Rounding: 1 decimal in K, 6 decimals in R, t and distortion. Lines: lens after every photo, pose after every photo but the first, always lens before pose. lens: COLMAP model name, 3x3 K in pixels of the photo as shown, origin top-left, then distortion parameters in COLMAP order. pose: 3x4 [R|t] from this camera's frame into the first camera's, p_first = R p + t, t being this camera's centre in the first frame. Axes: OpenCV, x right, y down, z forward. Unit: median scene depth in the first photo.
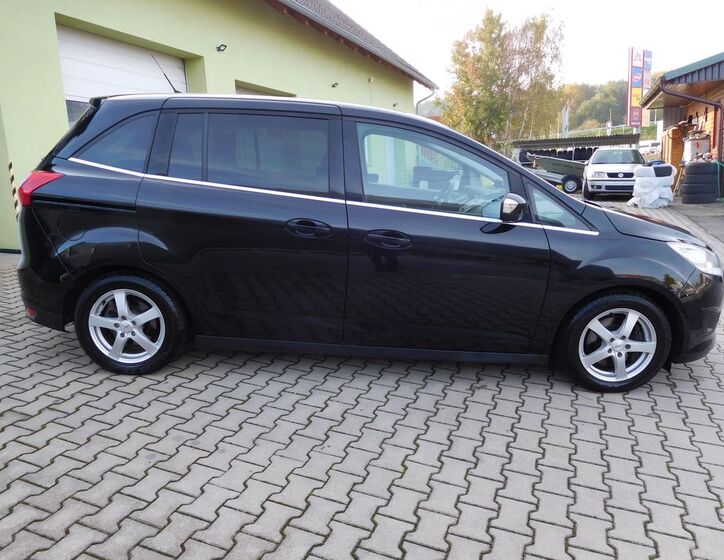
lens RADIAL K [[553.8, 0, 362.0], [0, 553.8, 280.0], [0, 0, 1]] dist [-0.017189, 0.014049]
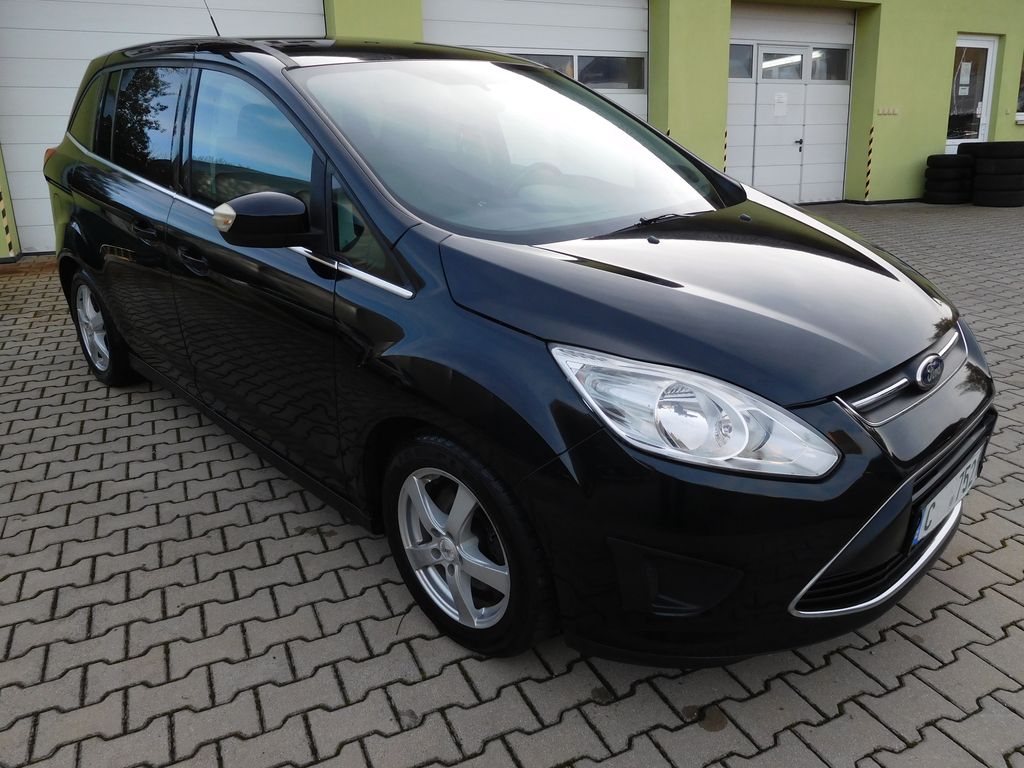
lens RADIAL K [[743.4, 0, 491.8], [0, 743.4, 380.7], [0, 0, 1]] dist [-0.003521, -0.004548]
pose [[0.720366, 0.213381, -0.659955, 0.889458], [-0.145562, 0.976821, 0.156947, -0.119672], [0.678148, -0.016995, 0.734729, 0.595028]]
